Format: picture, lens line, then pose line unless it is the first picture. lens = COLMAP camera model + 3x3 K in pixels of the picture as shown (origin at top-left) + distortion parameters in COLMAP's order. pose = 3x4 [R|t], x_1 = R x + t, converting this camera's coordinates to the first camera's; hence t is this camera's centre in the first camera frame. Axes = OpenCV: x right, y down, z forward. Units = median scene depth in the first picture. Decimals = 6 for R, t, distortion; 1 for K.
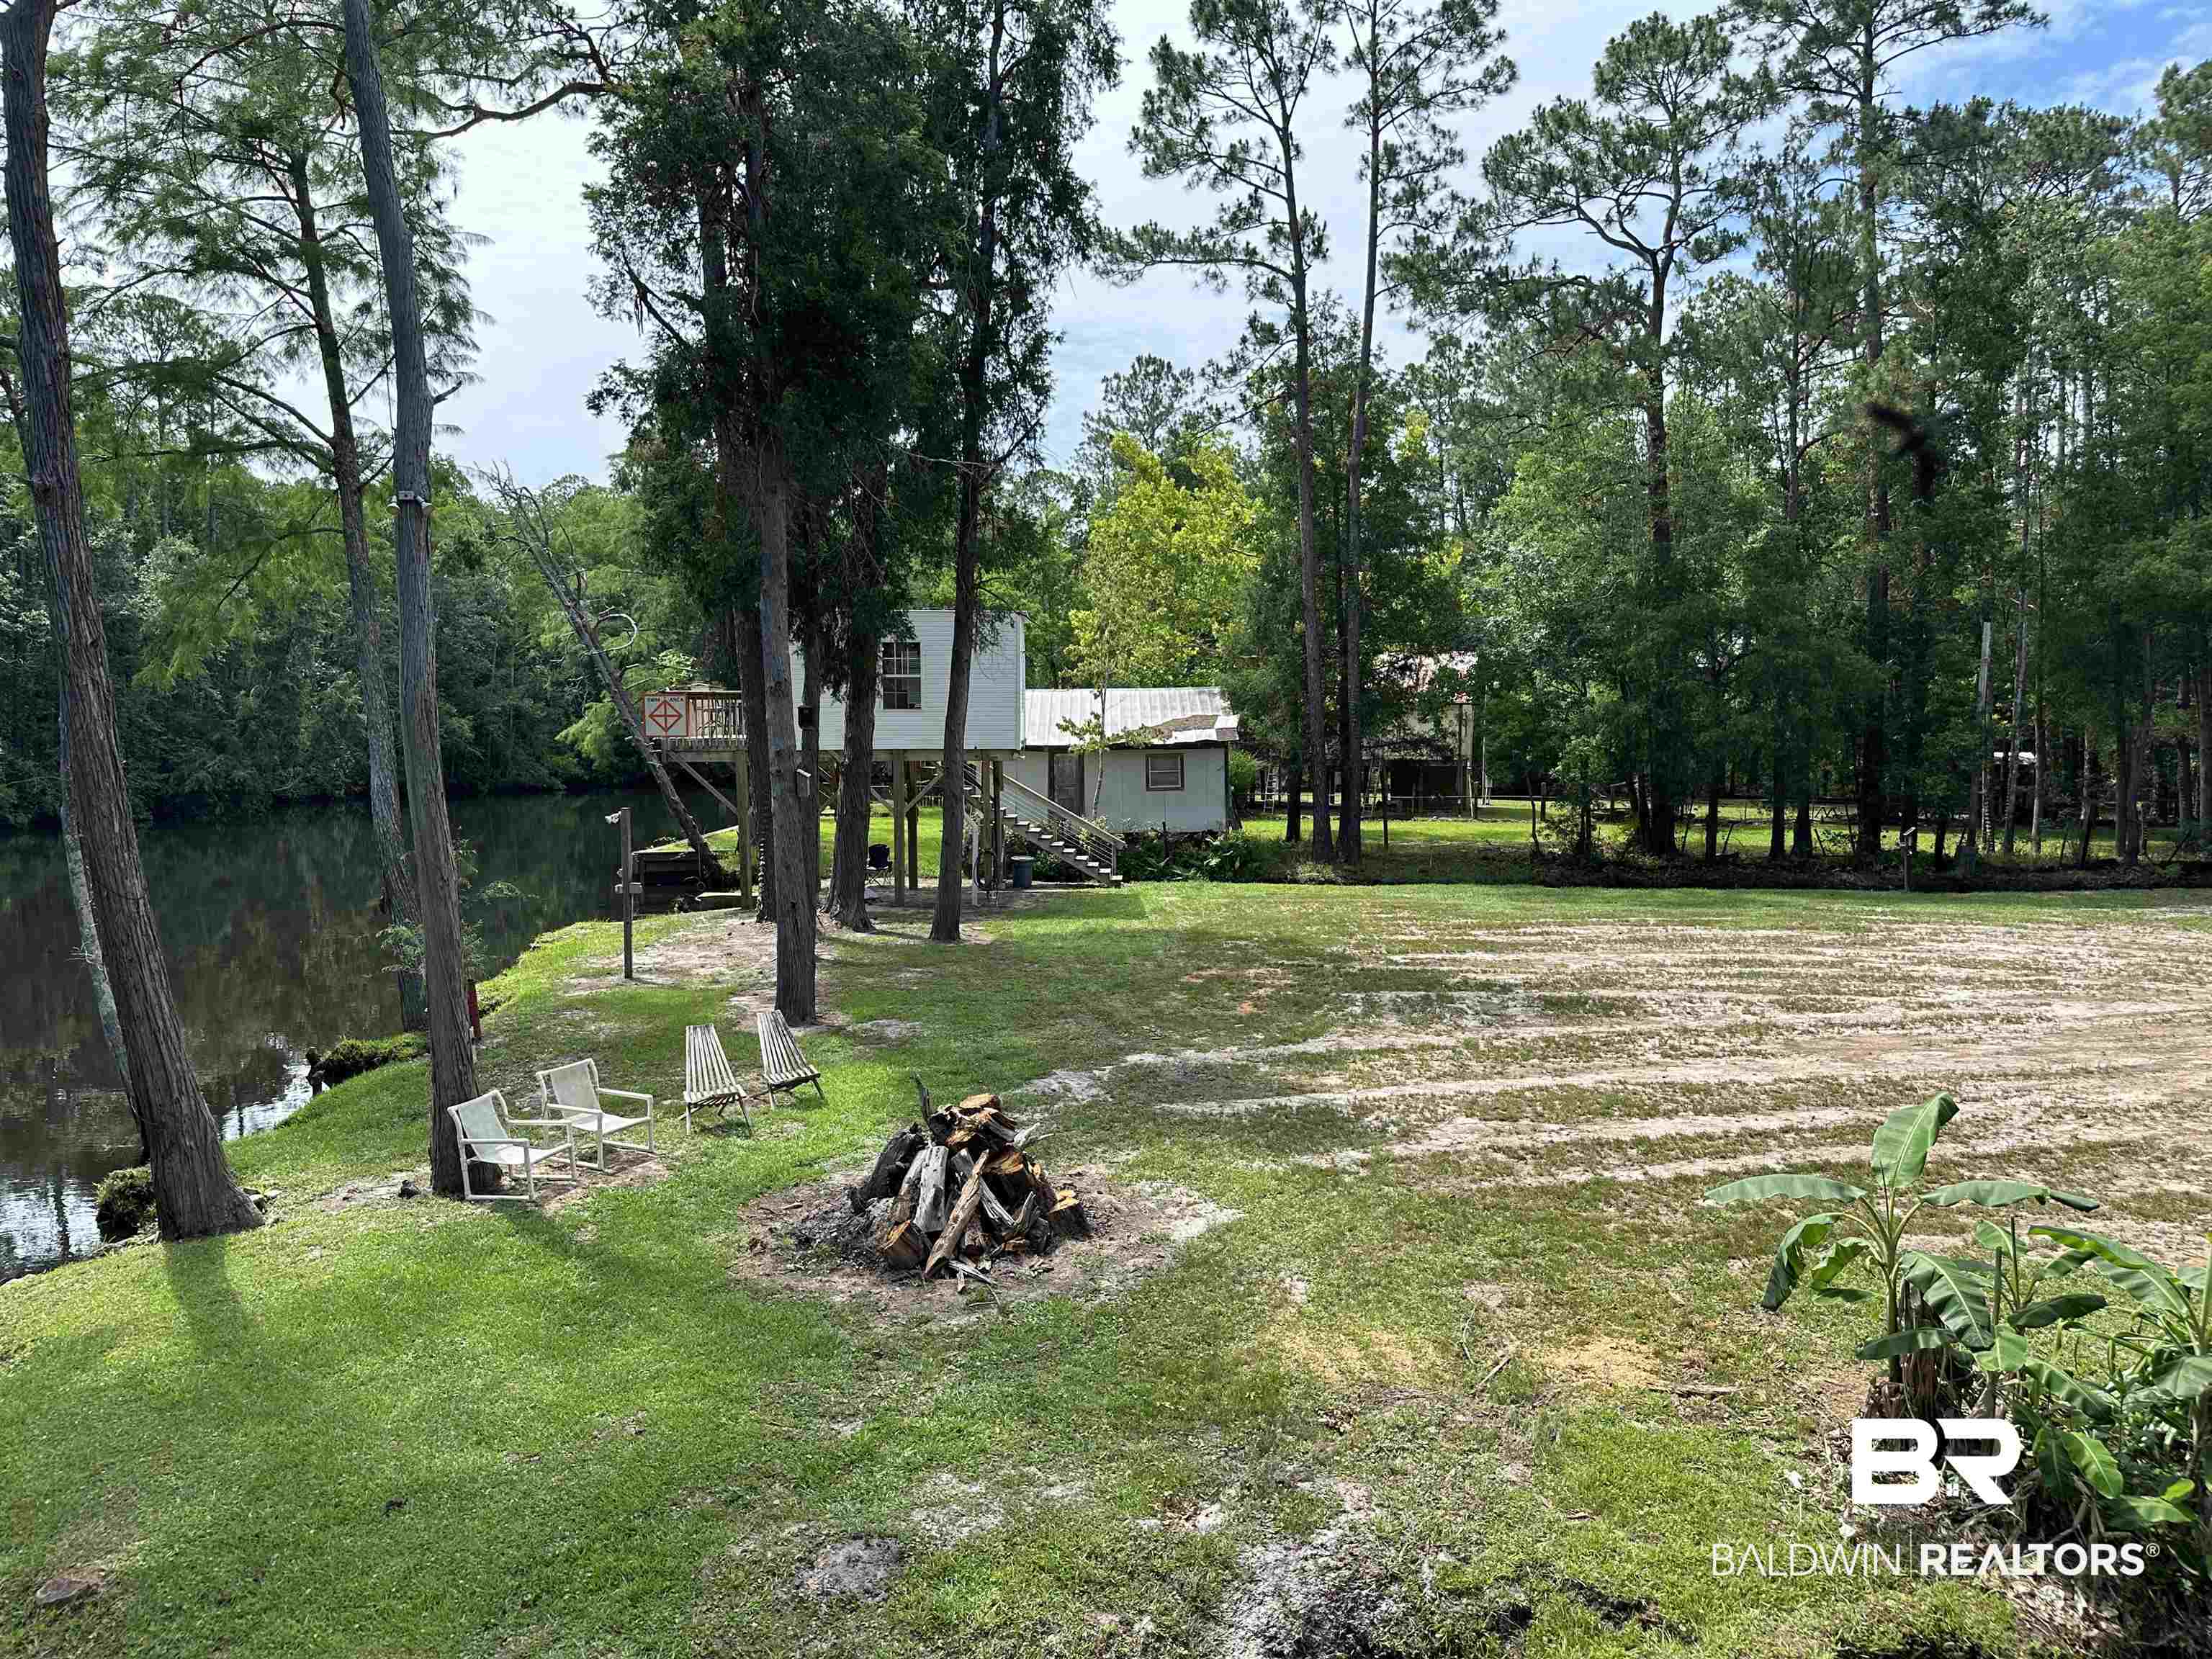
lens RADIAL K [[1561.0, 0, 1093.4], [0, 1561.0, 826.7], [0, 0, 1]] dist [0.069311, -0.068735]
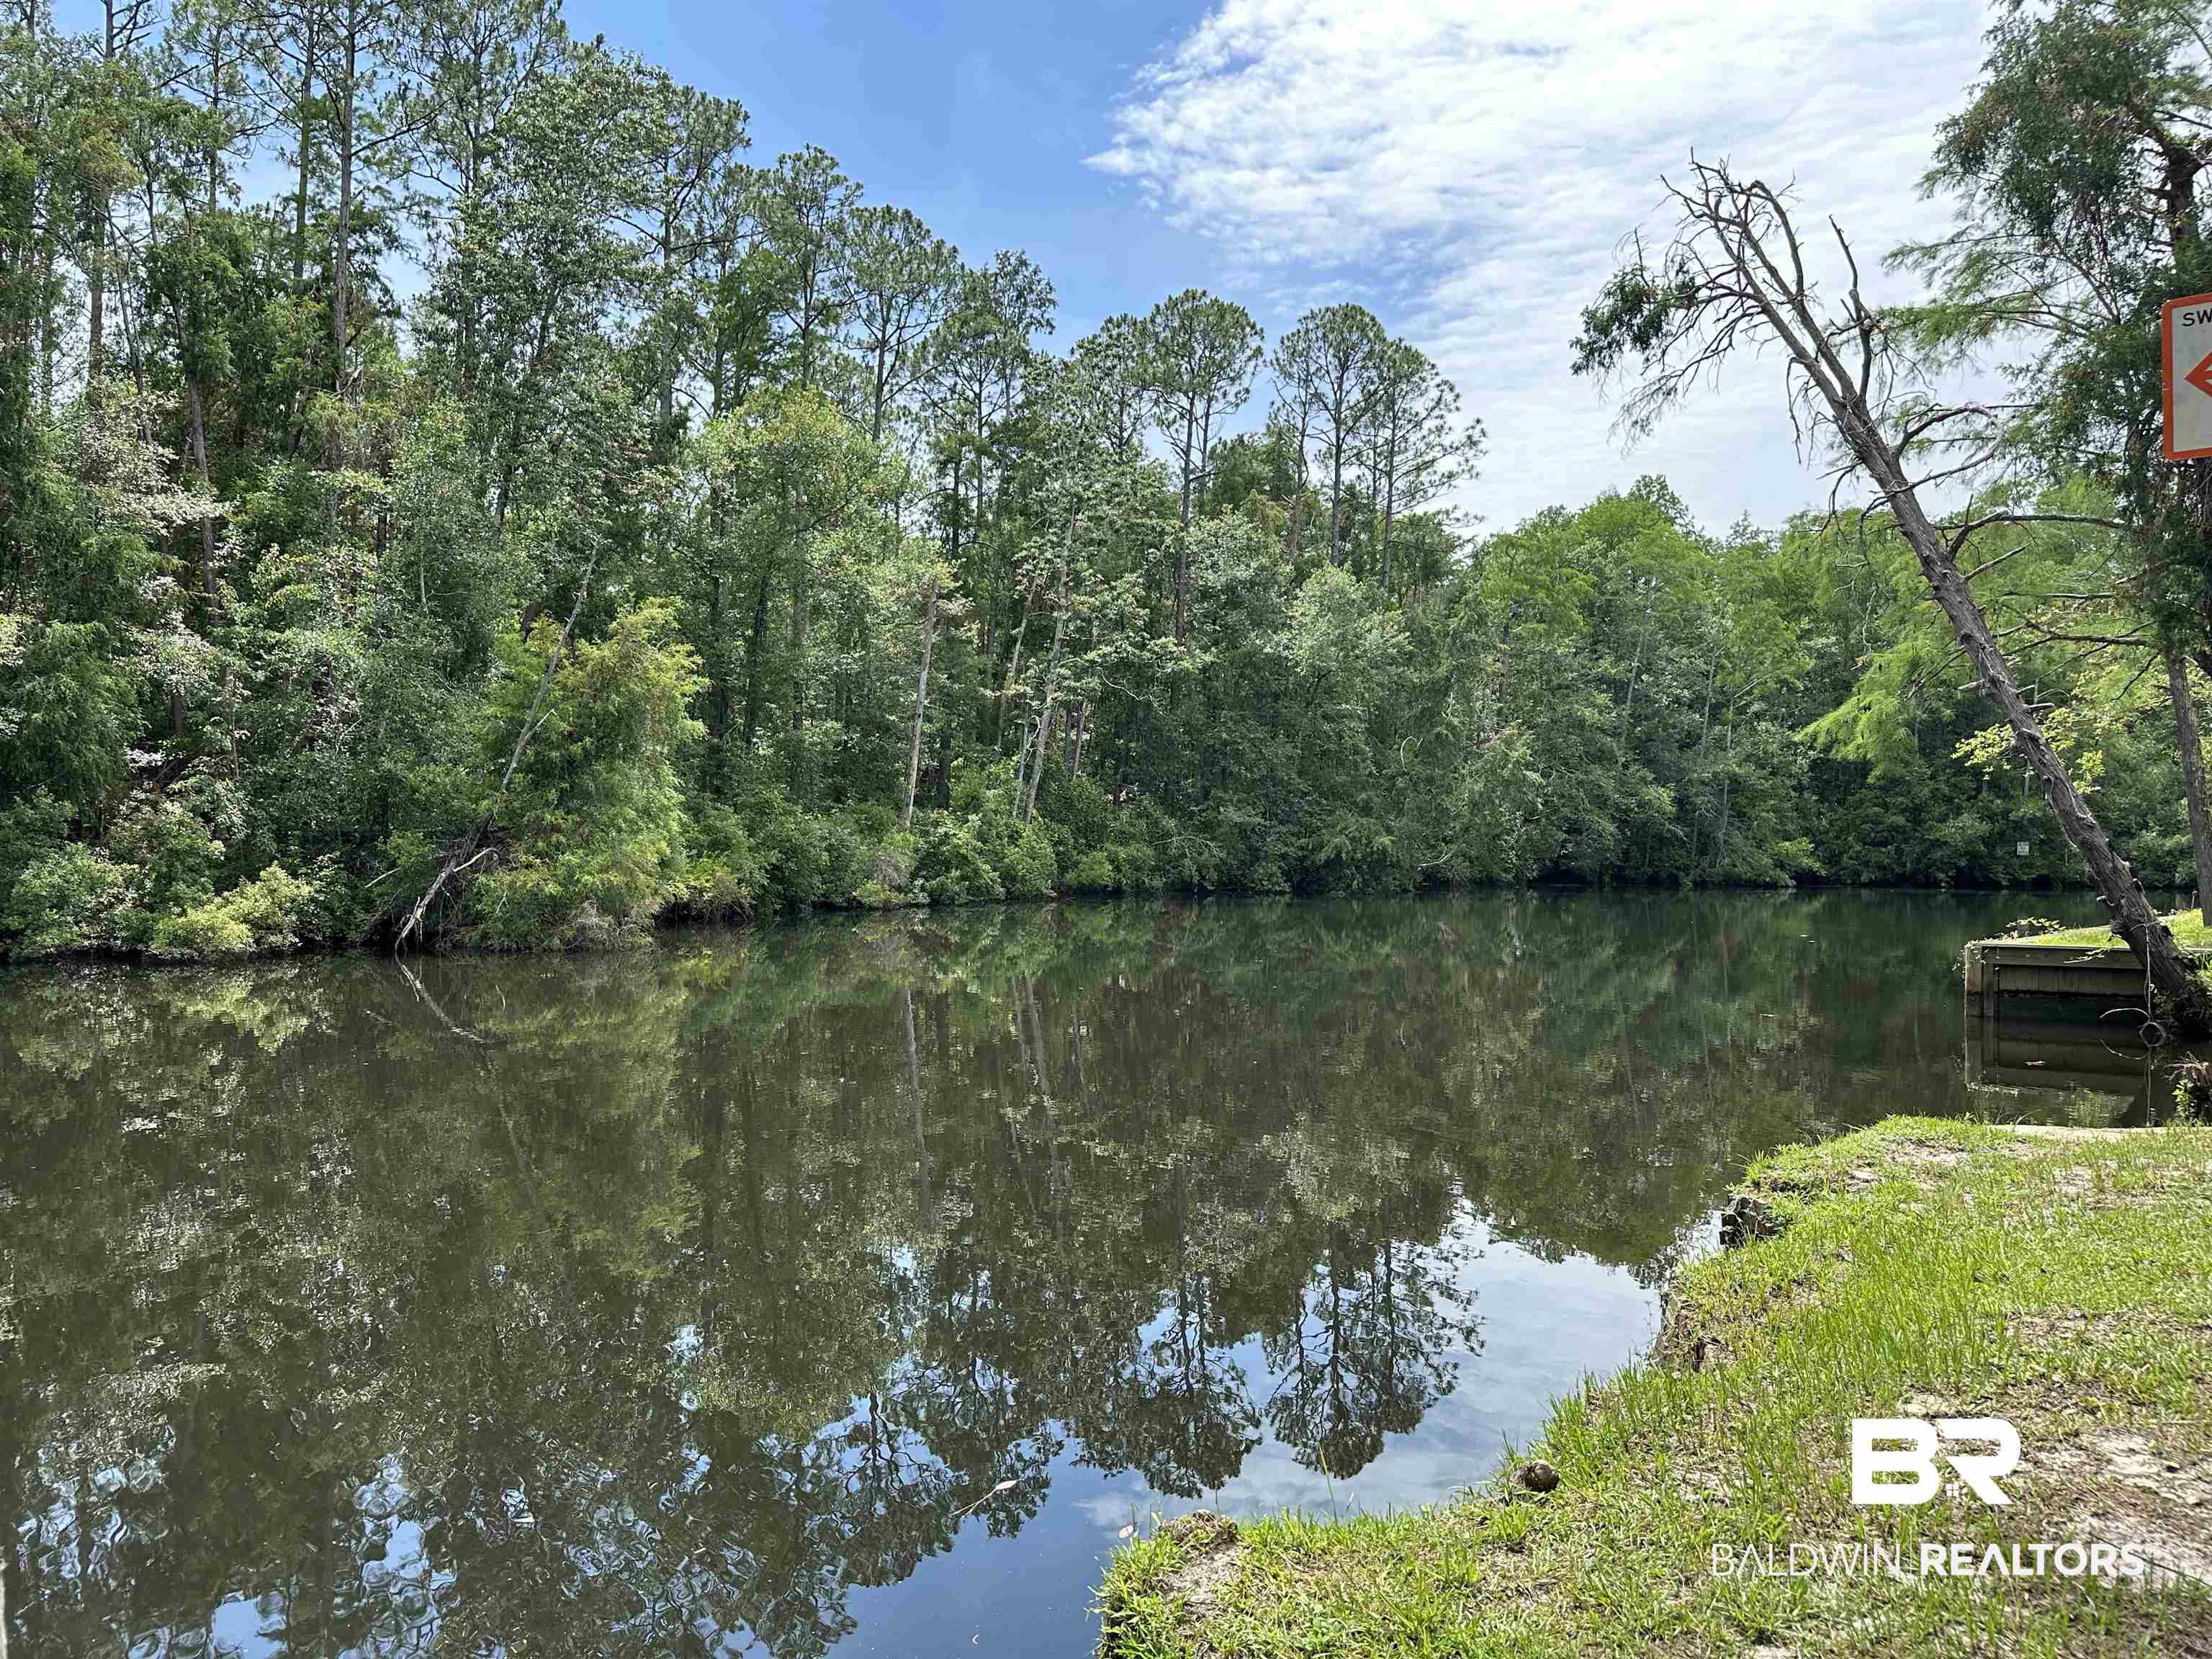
lens RADIAL K [[1529.2, 0, 1106.0], [0, 1529.2, 829.5], [0, 0, 1]] dist [0.179194, -0.206015]
pose [[0.742704, -0.001848, -0.669618, -0.105916], [-0.049736, 0.997082, -0.057915, 0.013972], [0.667770, 0.076318, 0.740445, 0.299412]]
